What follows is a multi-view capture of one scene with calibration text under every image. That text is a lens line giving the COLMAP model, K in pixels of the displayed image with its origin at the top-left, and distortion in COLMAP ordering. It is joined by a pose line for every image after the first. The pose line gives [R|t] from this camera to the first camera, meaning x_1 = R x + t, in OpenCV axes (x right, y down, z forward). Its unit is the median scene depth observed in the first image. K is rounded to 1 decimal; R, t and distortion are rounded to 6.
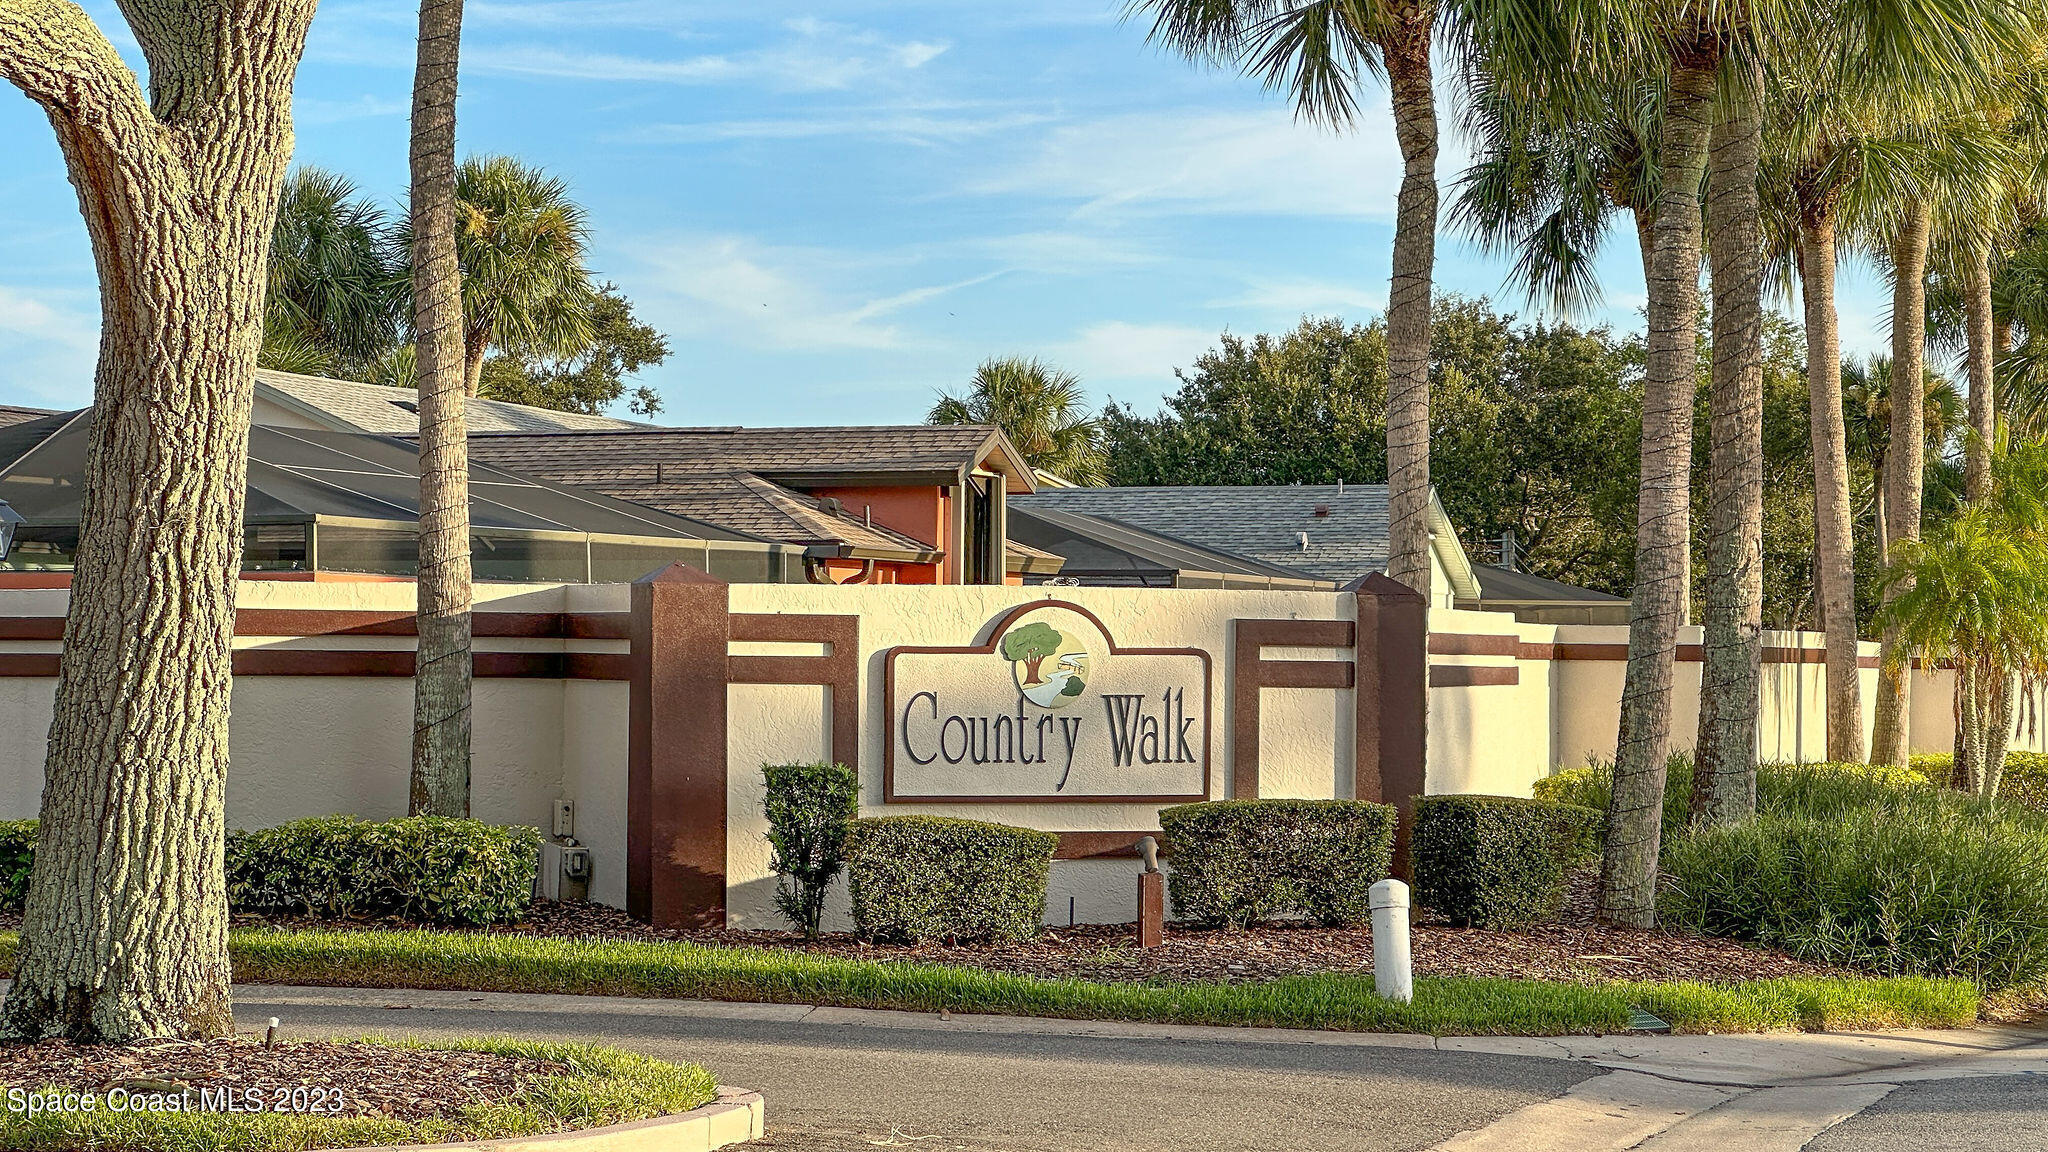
lens RADIAL K [[4650.4, 0, 1024.0], [0, 4650.4, 576.0], [0, 0, 1]] dist [0.071988, 0.520184]
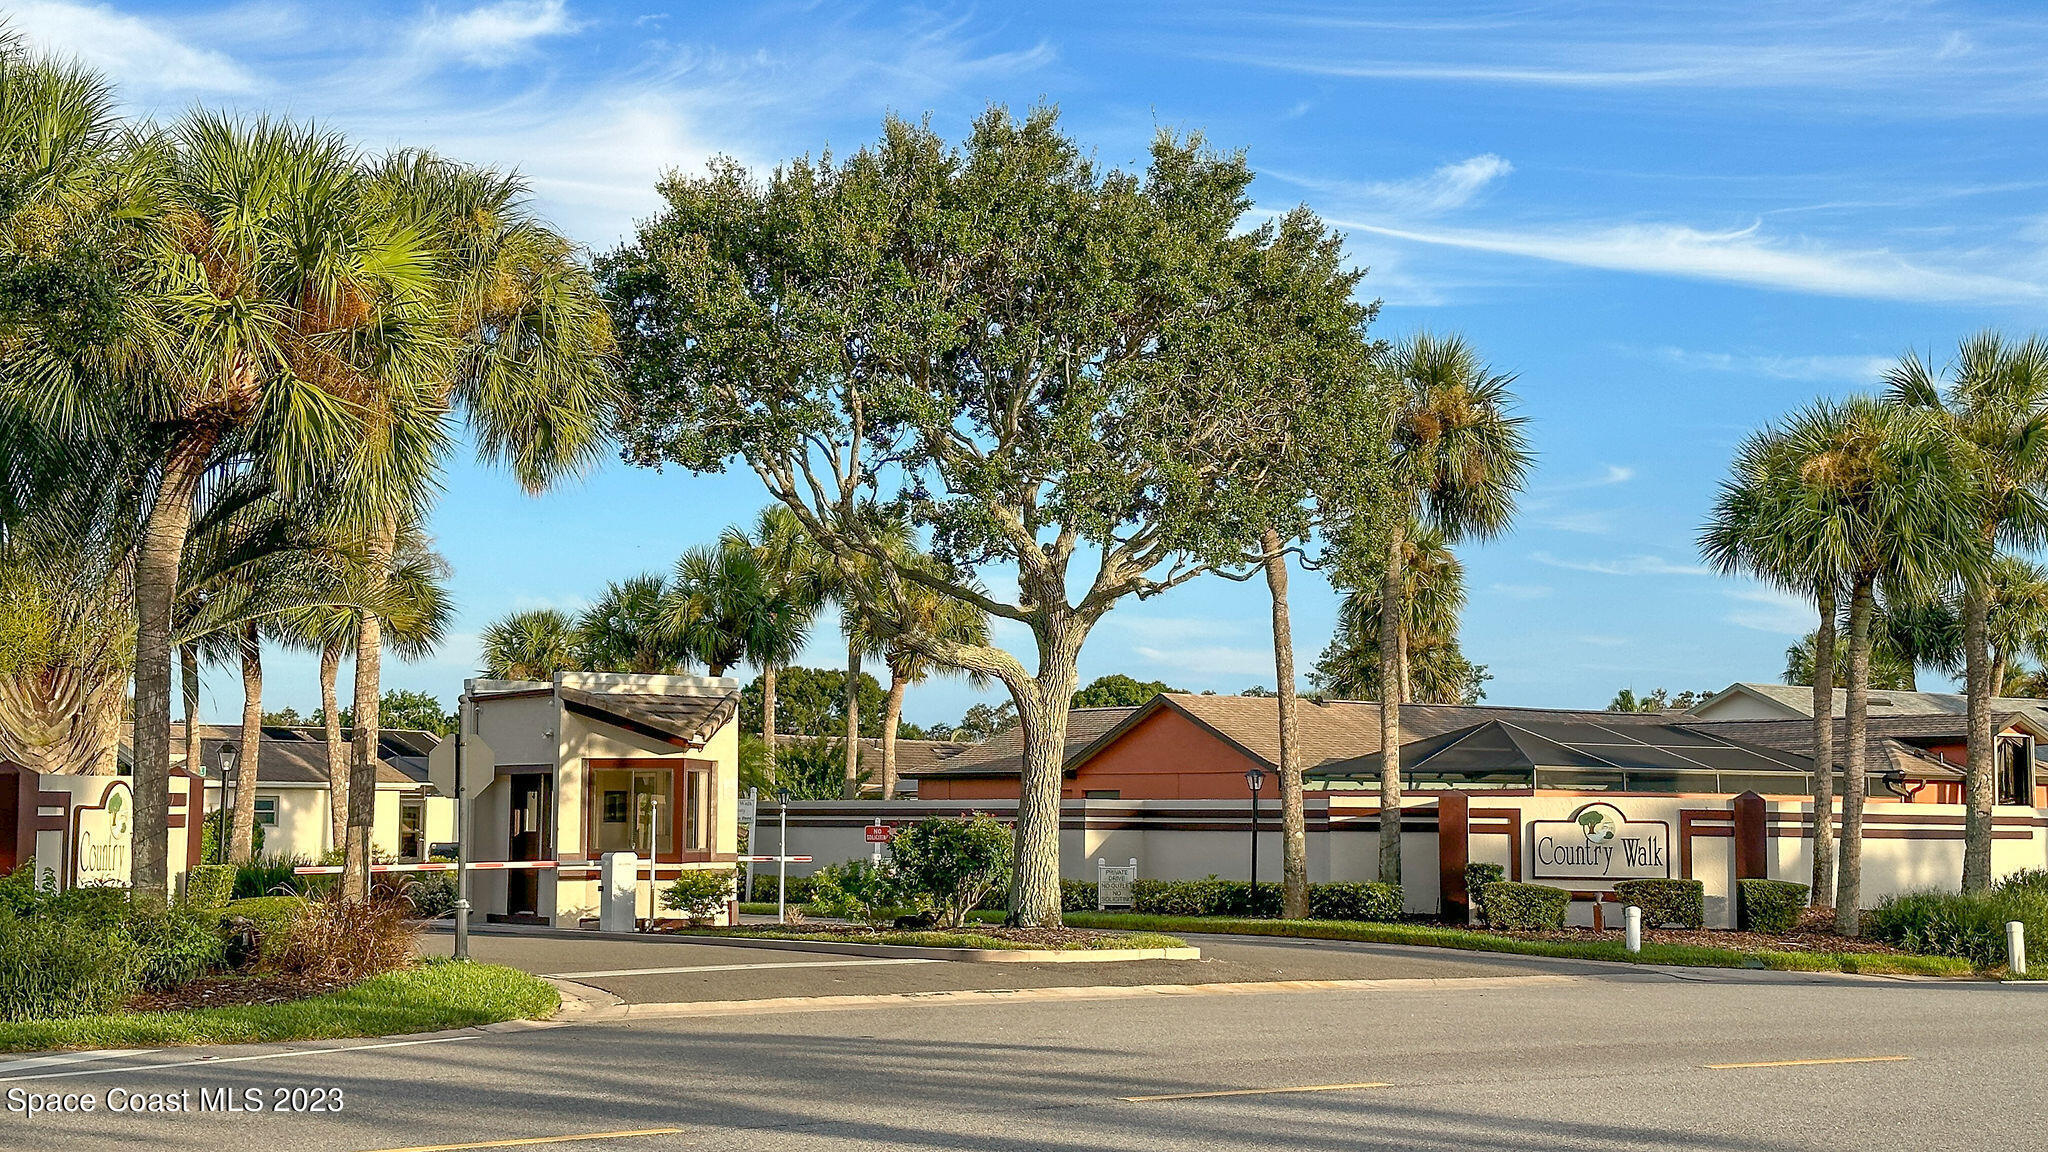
lens RADIAL K [[3014.5, 0, 1084.3], [0, 3014.5, 578.9], [0, 0, 1]] dist [0.143865, -0.048898]
pose [[0.826558, -0.049091, -0.560707, 0.719499], [0.012174, 0.997515, -0.069389, -0.005349], [0.562720, 0.050528, 0.825102, -0.569226]]
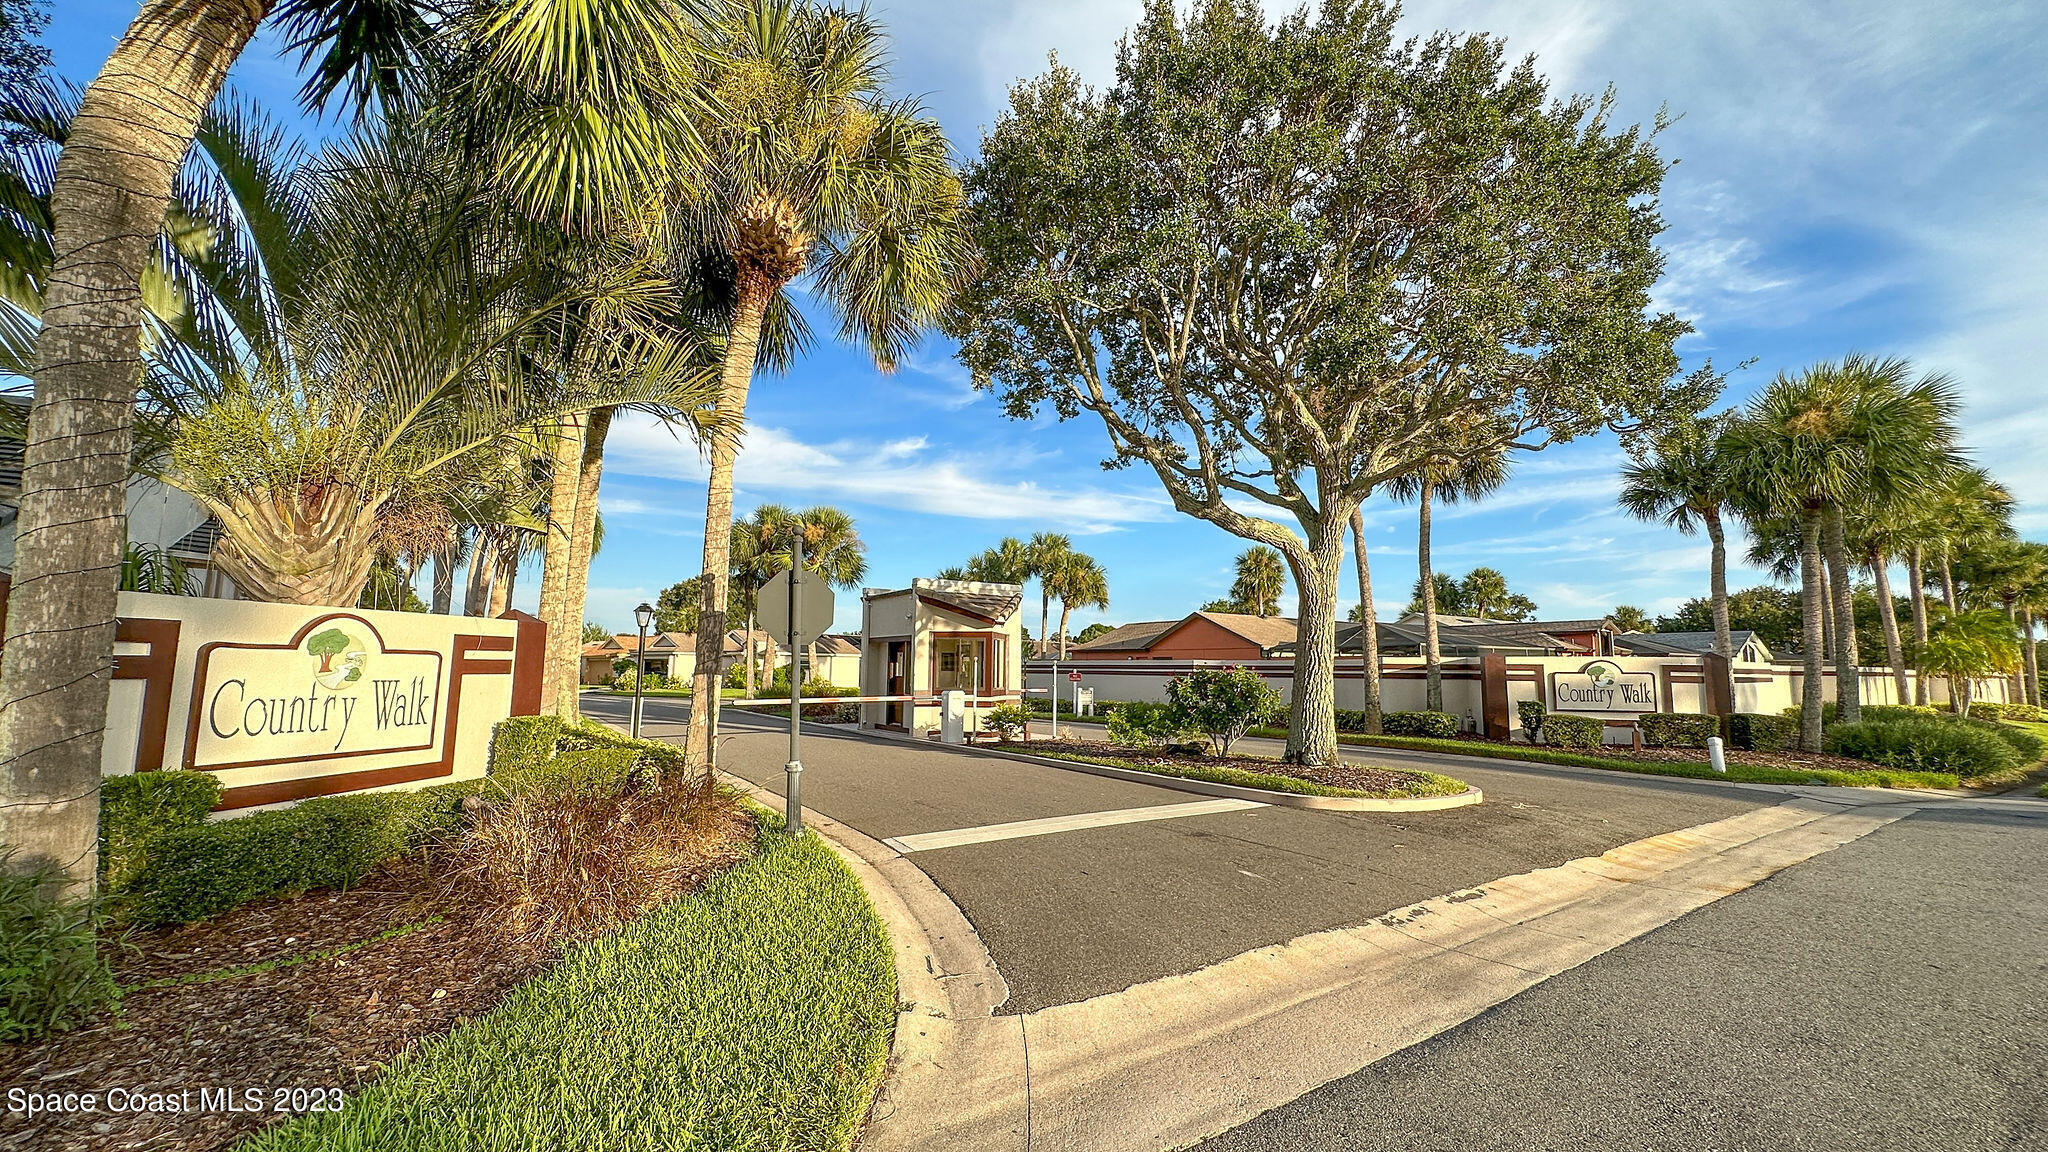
lens RADIAL K [[828.1, 0, 1024.0], [0, 828.1, 576.0], [0, 0, 1]] dist [-0.001426, -0.000722]
pose [[0.797948, -0.068992, -0.598765, 0.039446], [0.008826, 0.994658, -0.102846, 0.002067], [0.602662, 0.076781, 0.794294, 0.141832]]
